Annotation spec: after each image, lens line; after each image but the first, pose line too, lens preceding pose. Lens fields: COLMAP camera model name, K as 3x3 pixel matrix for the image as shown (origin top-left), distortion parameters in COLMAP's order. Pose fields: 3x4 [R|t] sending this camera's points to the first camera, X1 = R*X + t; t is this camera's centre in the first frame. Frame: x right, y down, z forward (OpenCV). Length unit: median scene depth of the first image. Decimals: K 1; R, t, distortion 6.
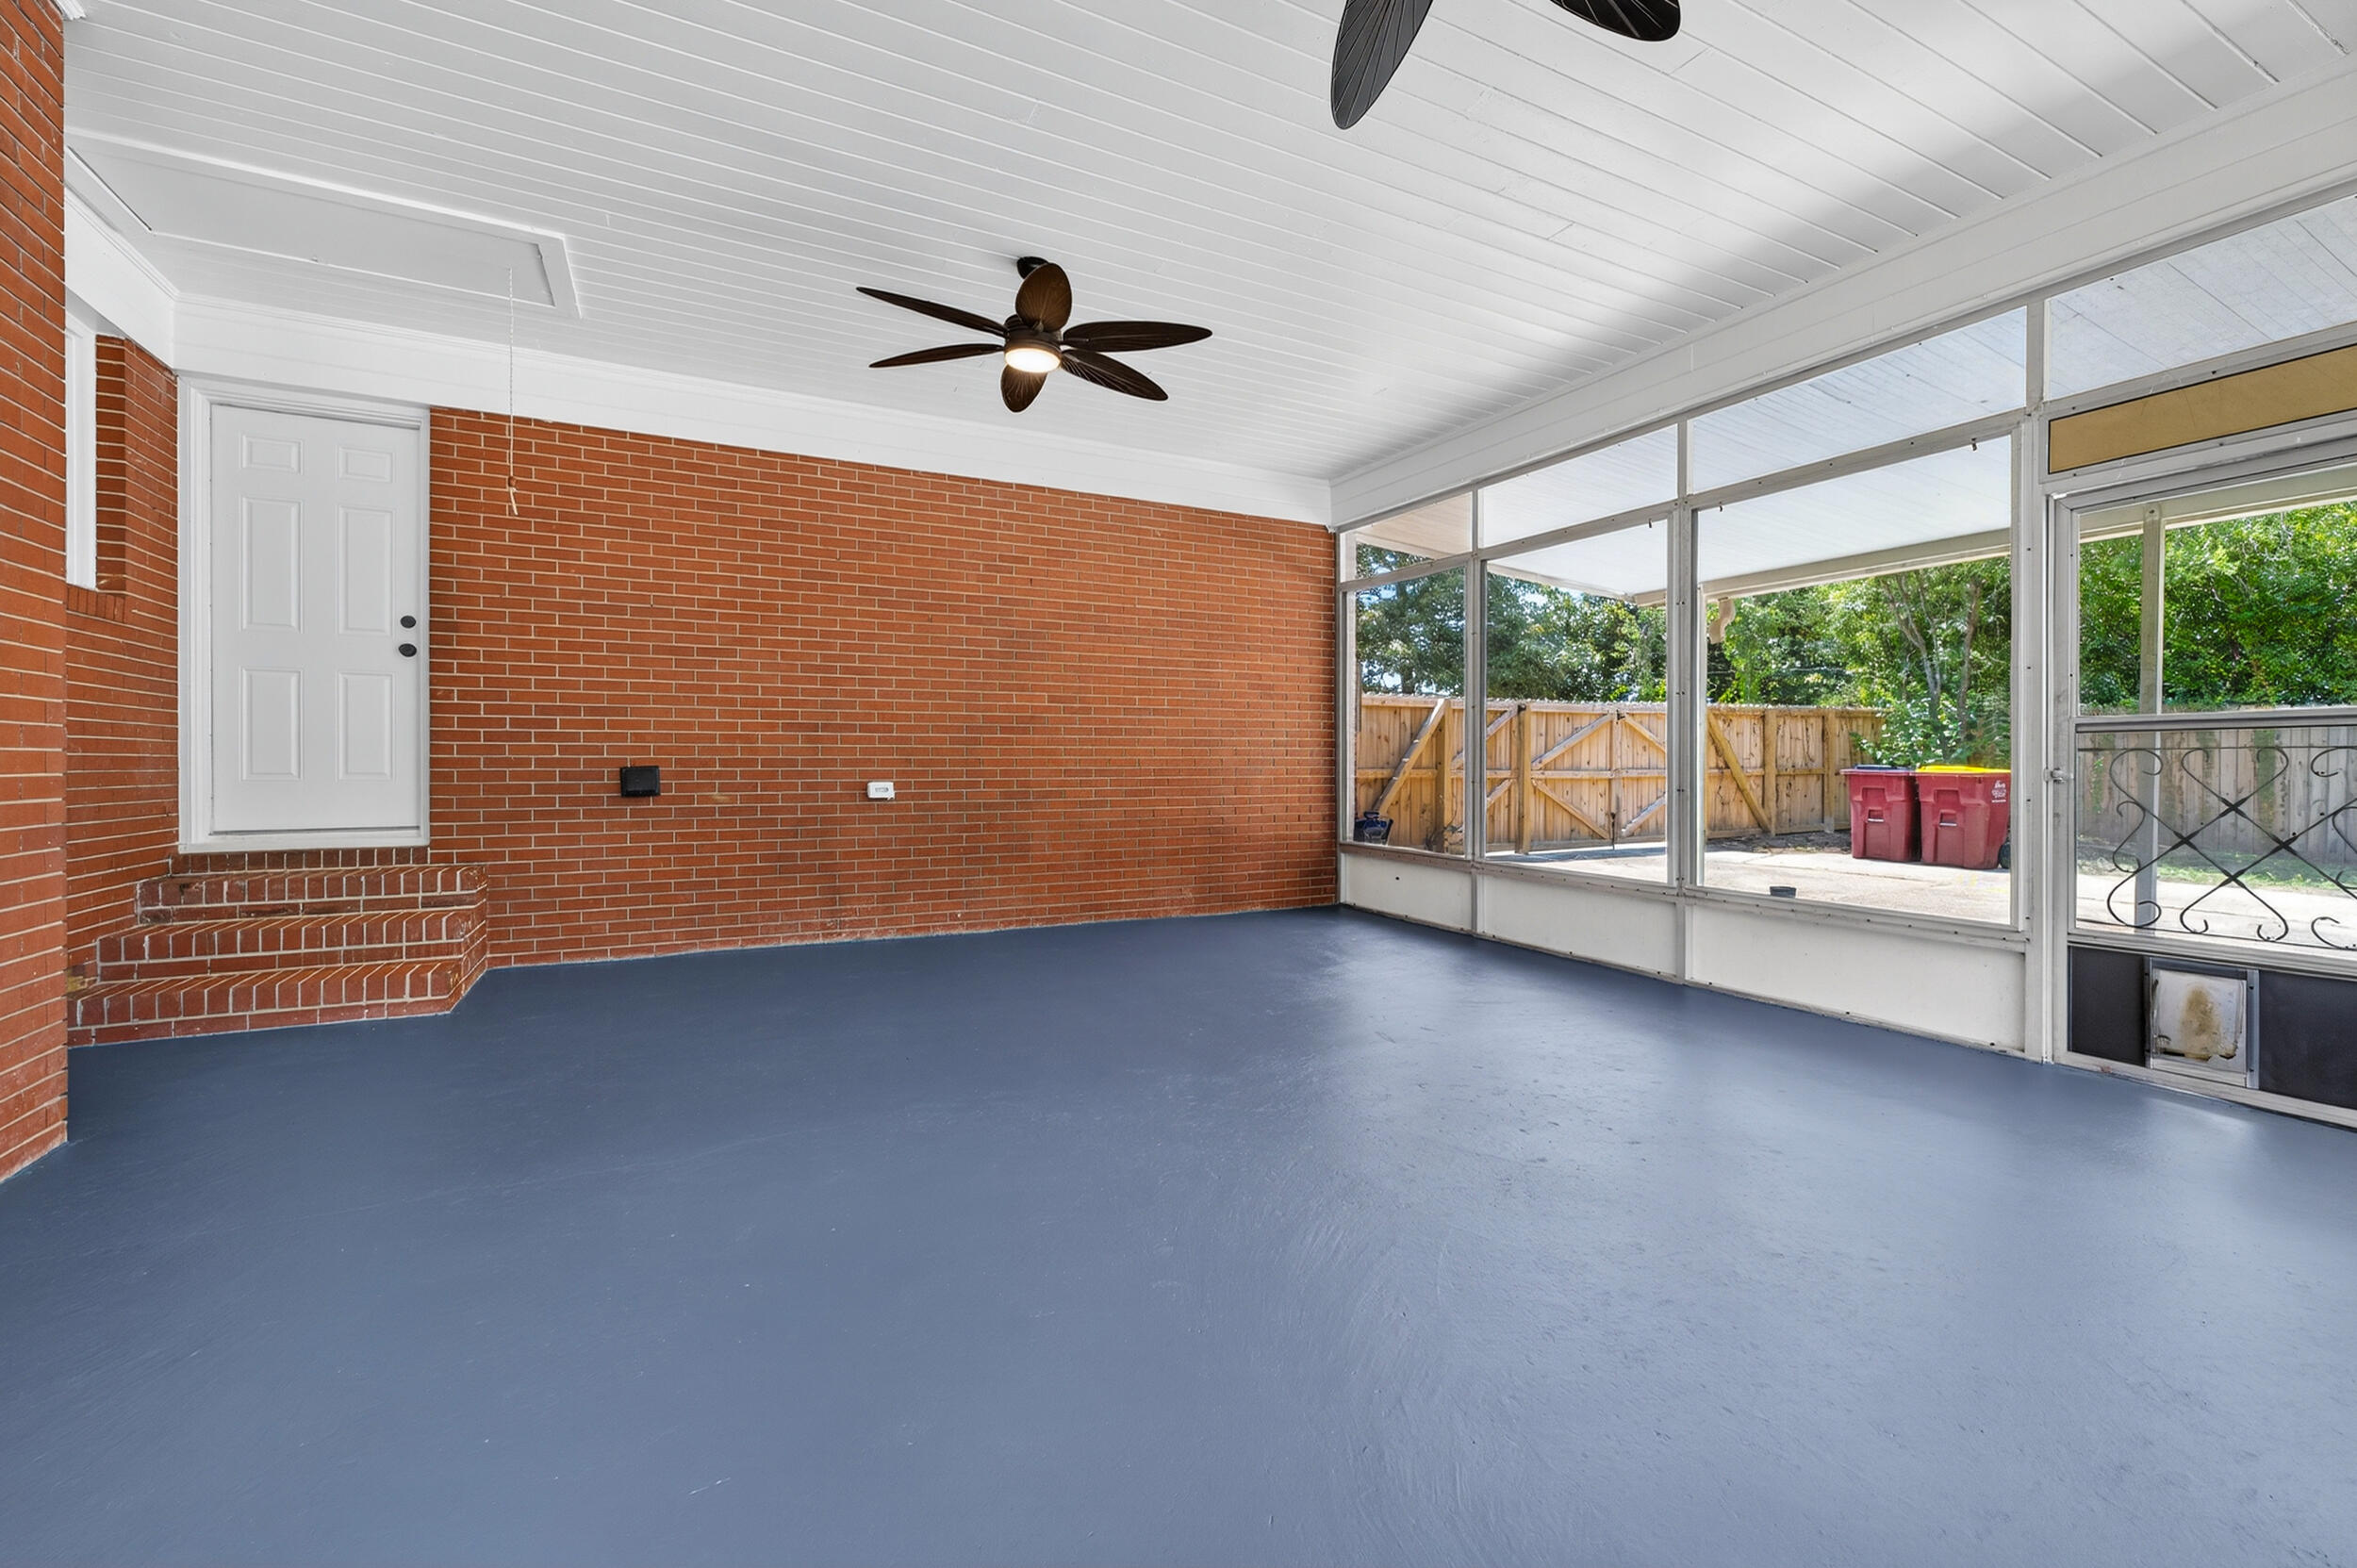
lens RADIAL K [[979.9, 0, 1166.0], [0, 979.9, 775.7], [0, 0, 1]] dist [0.001359, 0.000725]
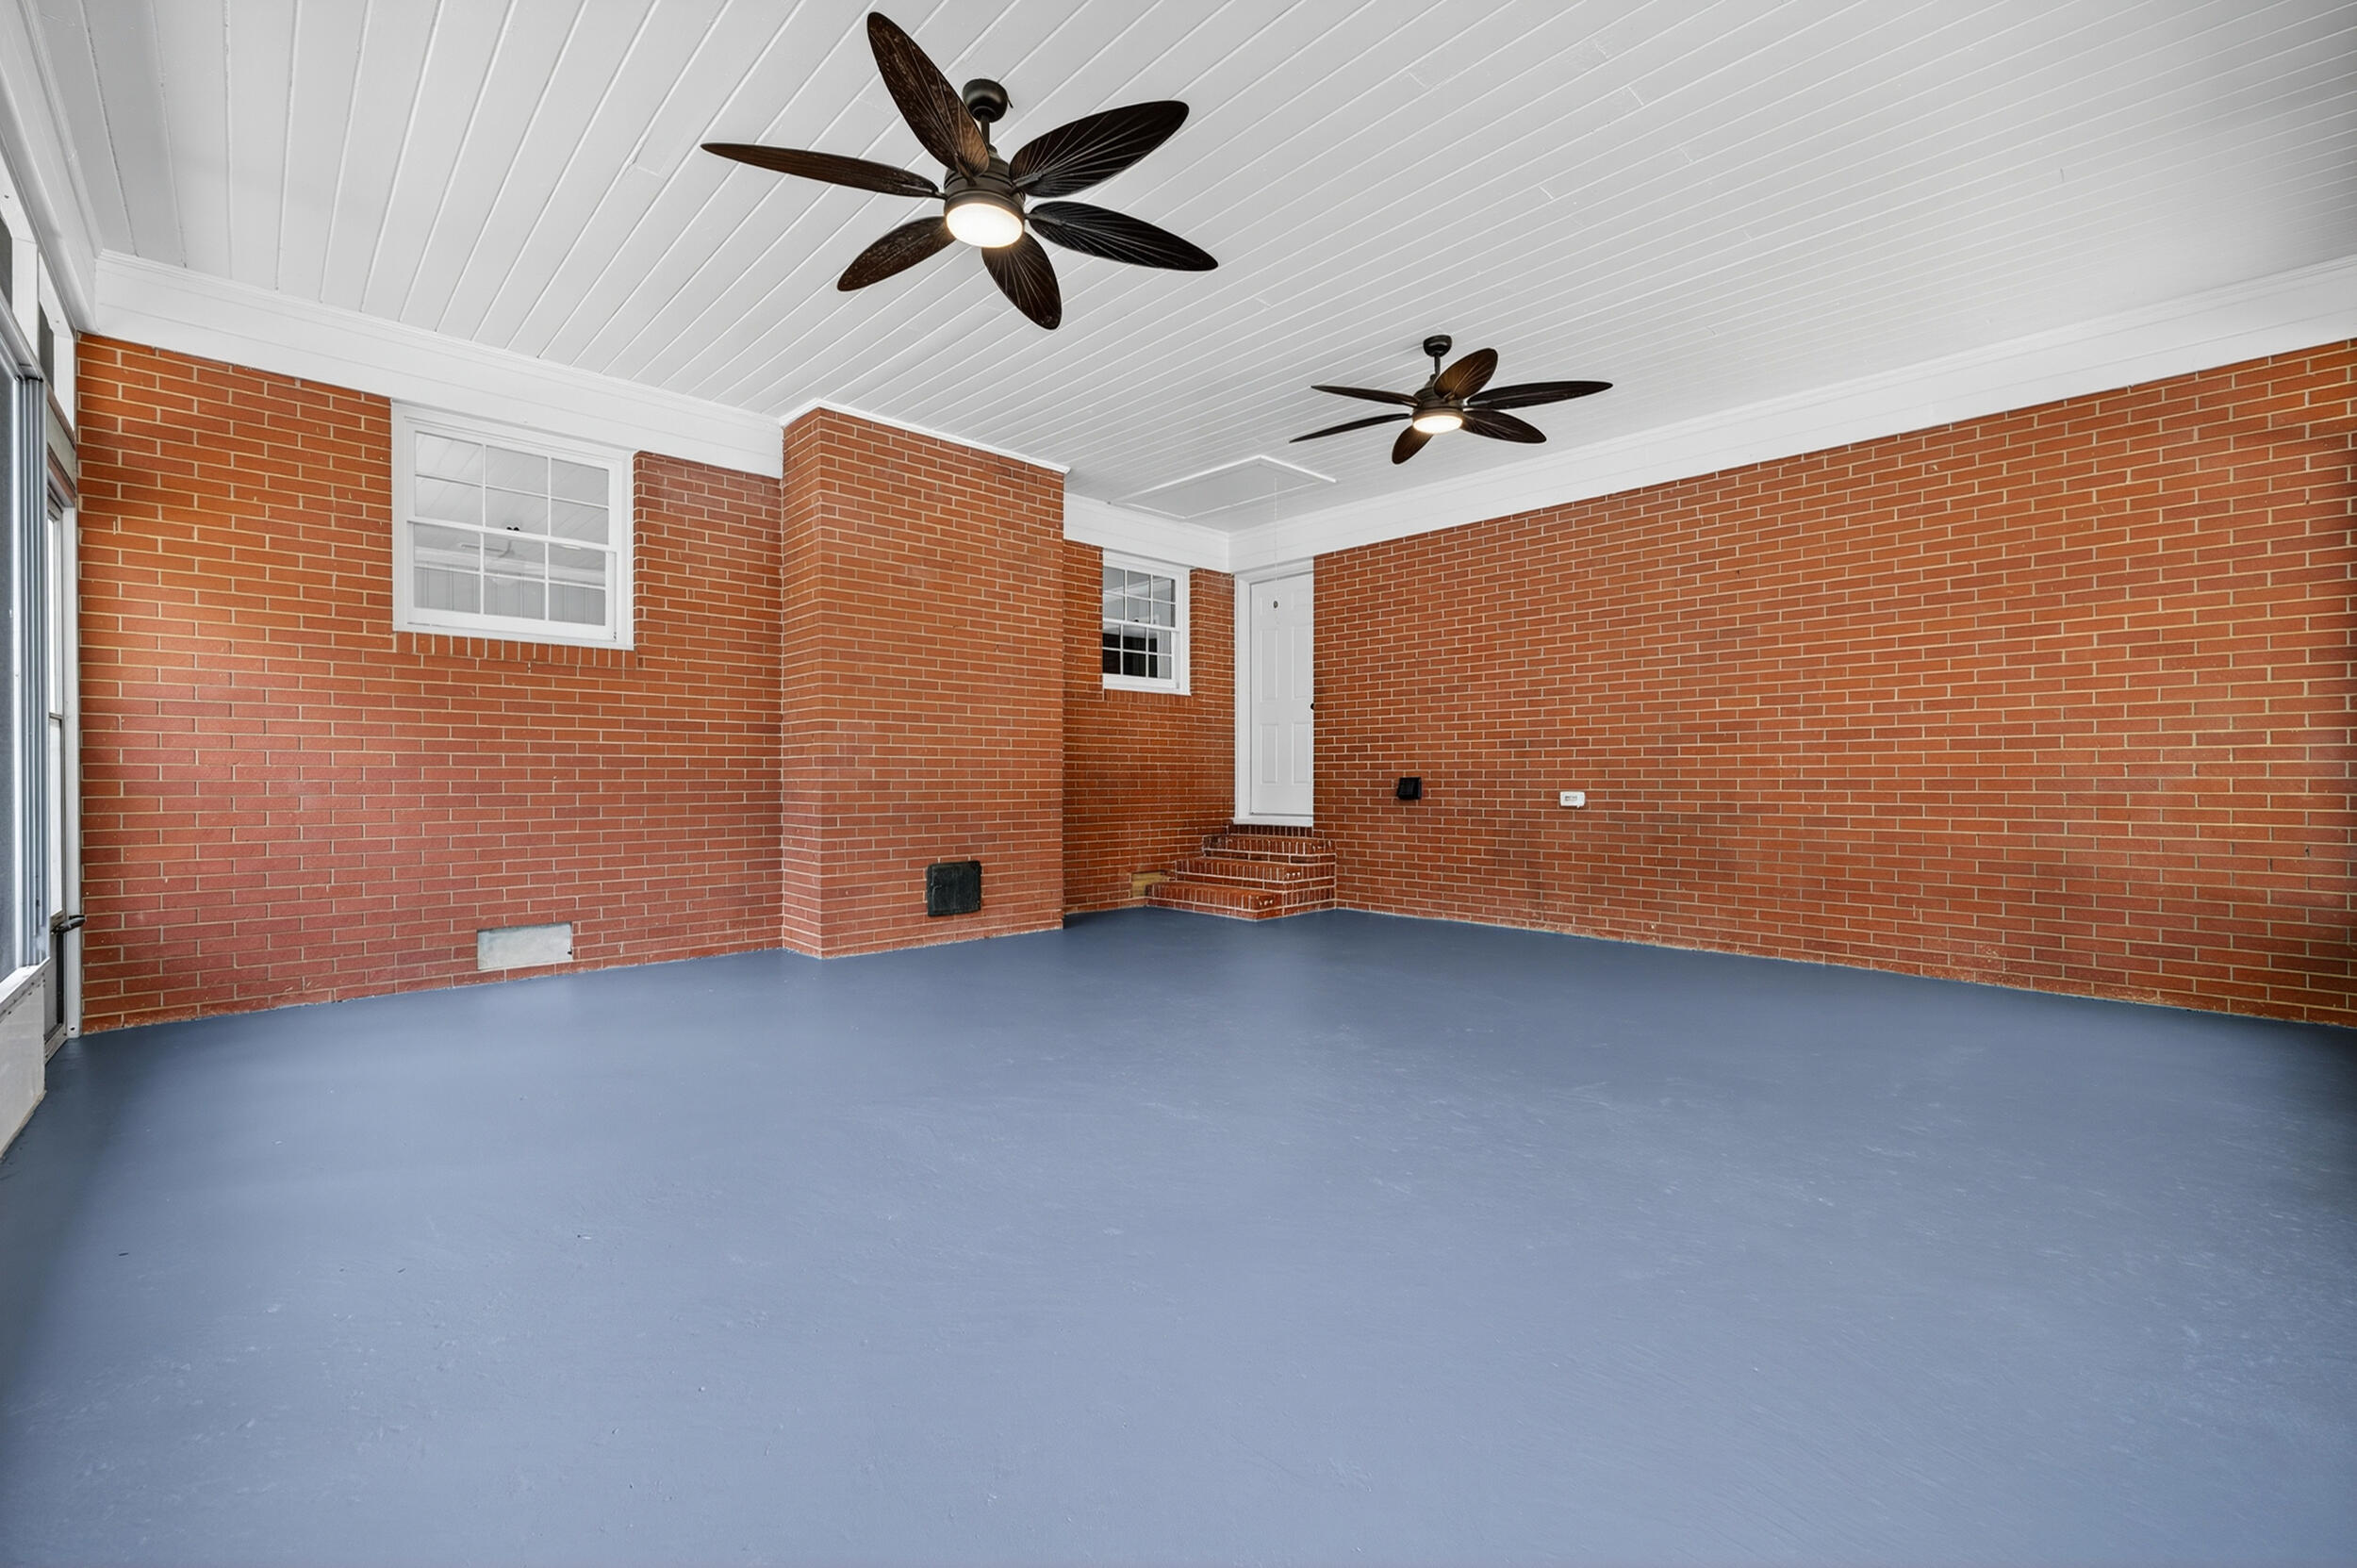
lens RADIAL K [[927.5, 0, 1176.8], [0, 927.5, 779.9], [0, 0, 1]] dist [0.002244, -0.000620]
pose [[0.317396, 0.001491, -0.948292, 0.559620], [-0.004560, 0.999990, 0.000046, -0.004563], [0.948282, 0.004309, 0.317399, 0.257948]]
